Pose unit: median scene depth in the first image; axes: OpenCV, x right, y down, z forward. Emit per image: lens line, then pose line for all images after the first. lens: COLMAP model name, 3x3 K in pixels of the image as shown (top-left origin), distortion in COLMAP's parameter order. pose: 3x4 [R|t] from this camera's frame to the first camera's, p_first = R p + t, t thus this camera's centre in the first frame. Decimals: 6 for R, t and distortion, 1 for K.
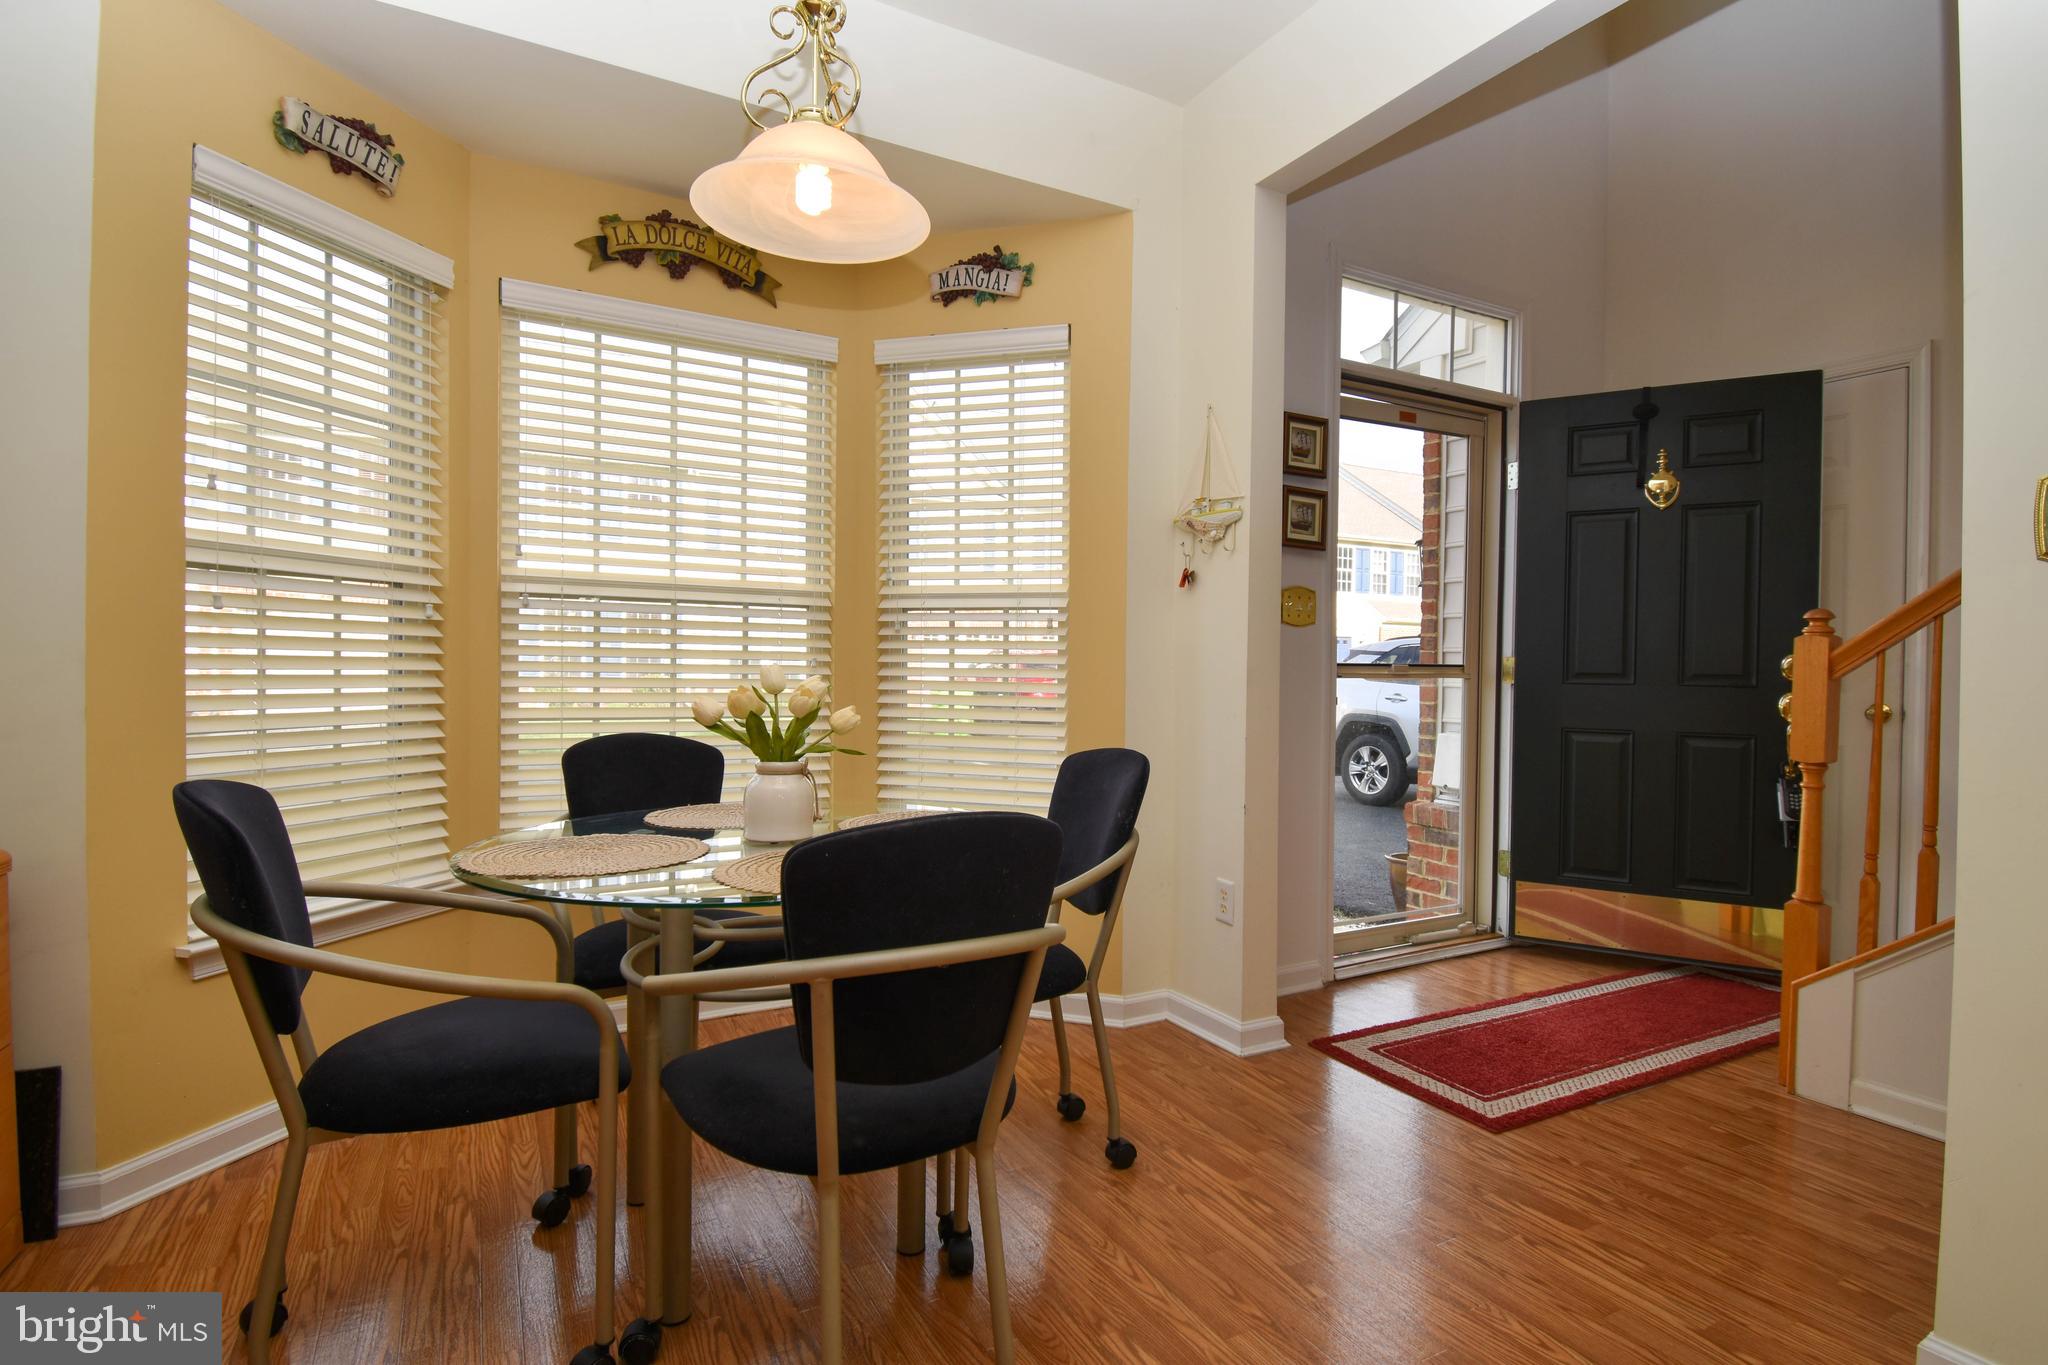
lens RADIAL K [[1000.9, 0, 1033.3], [0, 1000.9, 684.8], [0, 0, 1]] dist [0.027025, -0.029652]
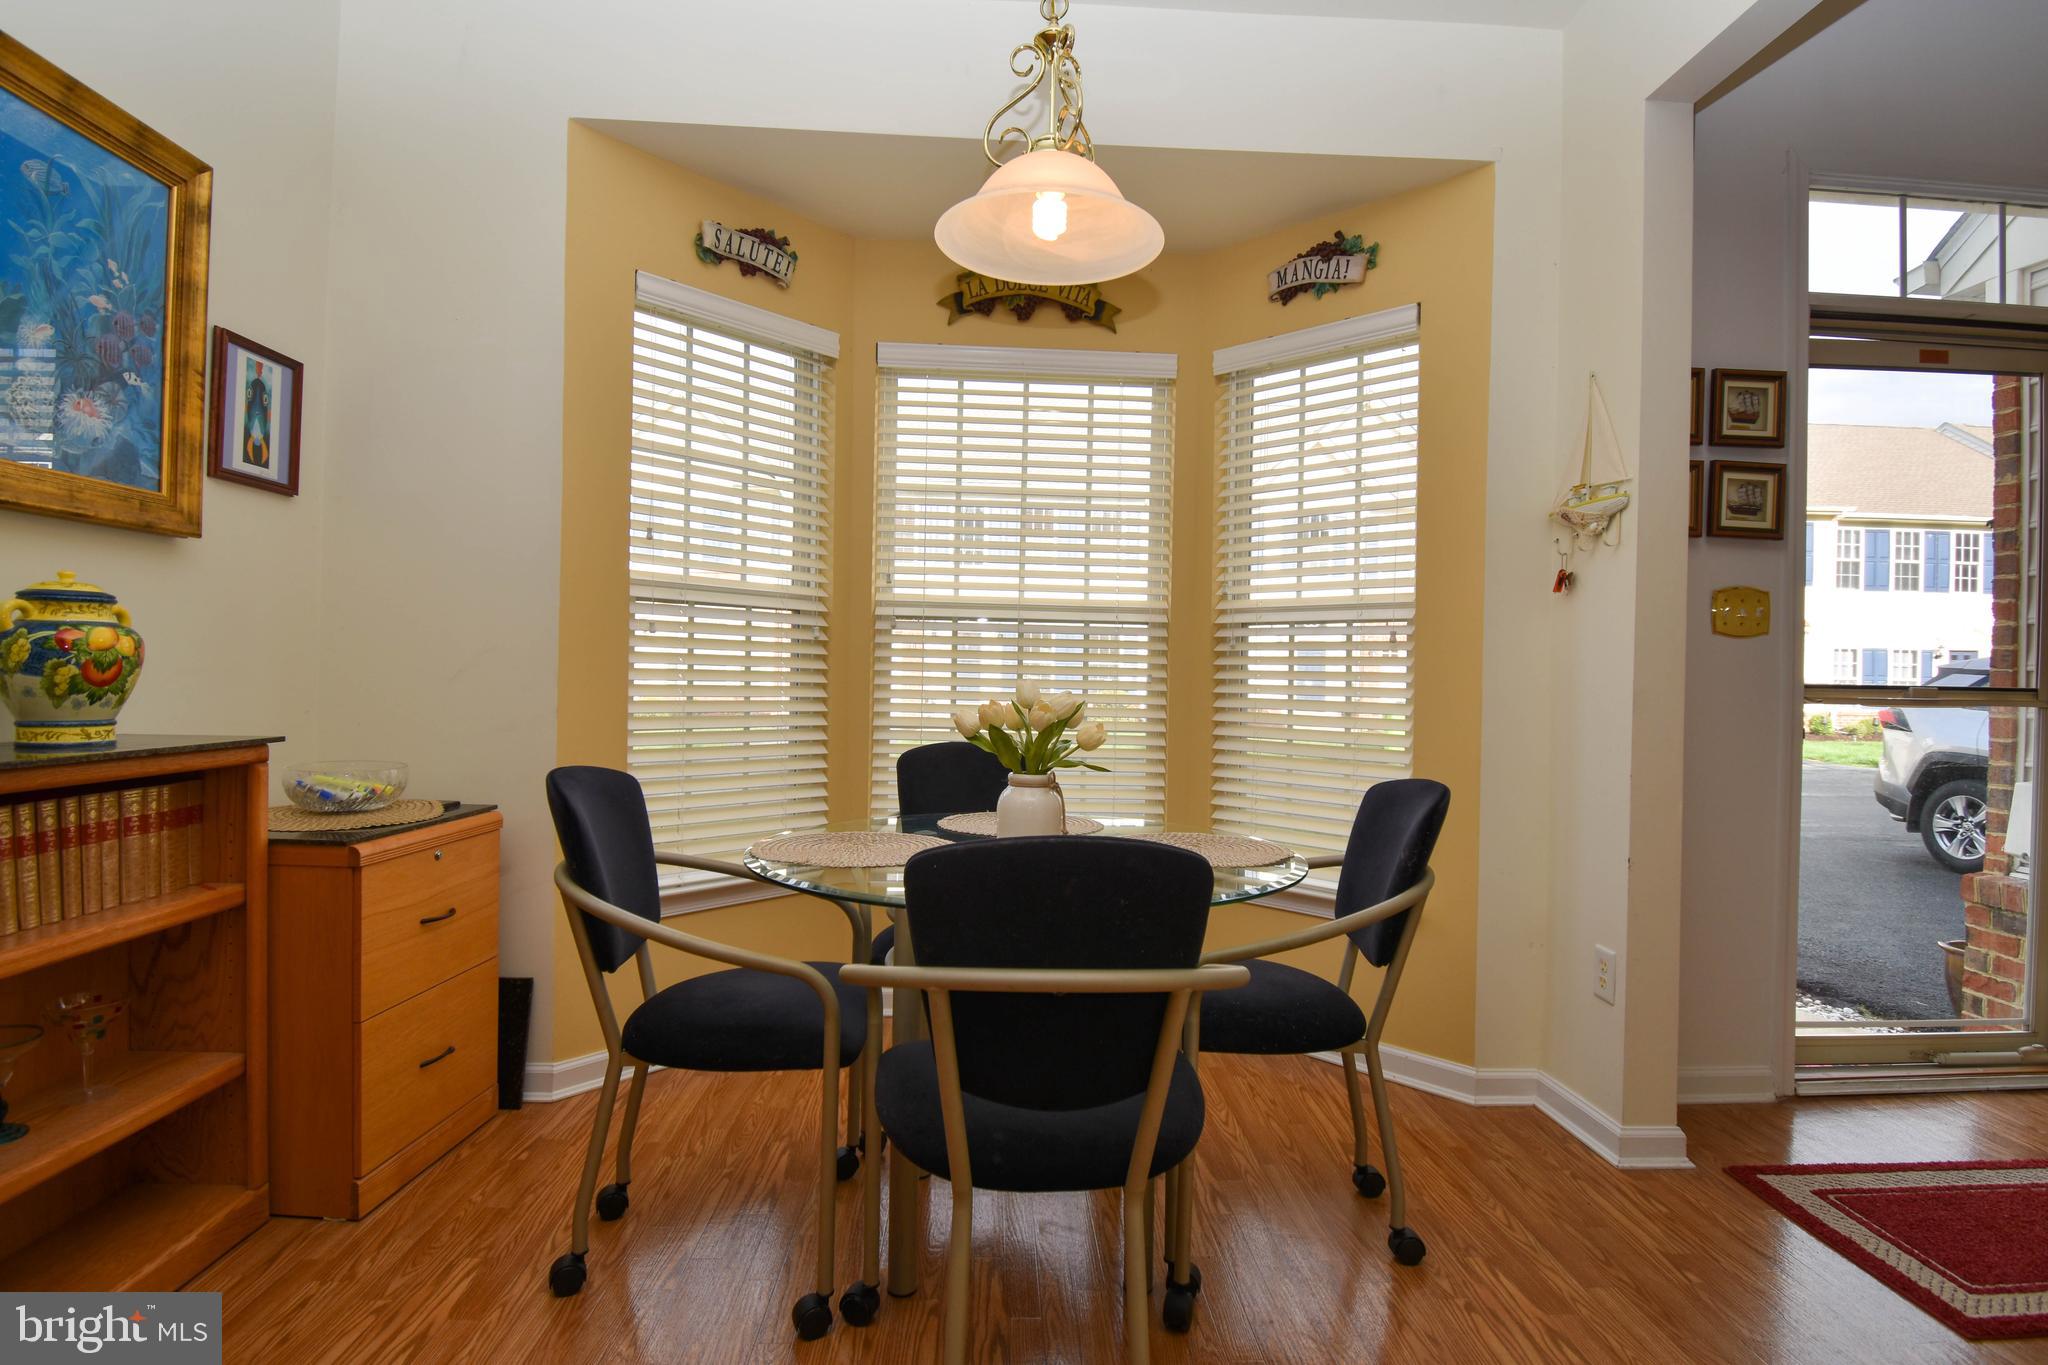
lens RADIAL K [[1000.9, 0, 1033.3], [0, 1000.9, 684.8], [0, 0, 1]] dist [0.027025, -0.029652]
pose [[0.897035, 0.009724, -0.441852, 0.133350], [-0.017206, 0.999768, -0.012929, -0.001156], [0.441624, 0.019200, 0.896995, 0.052044]]
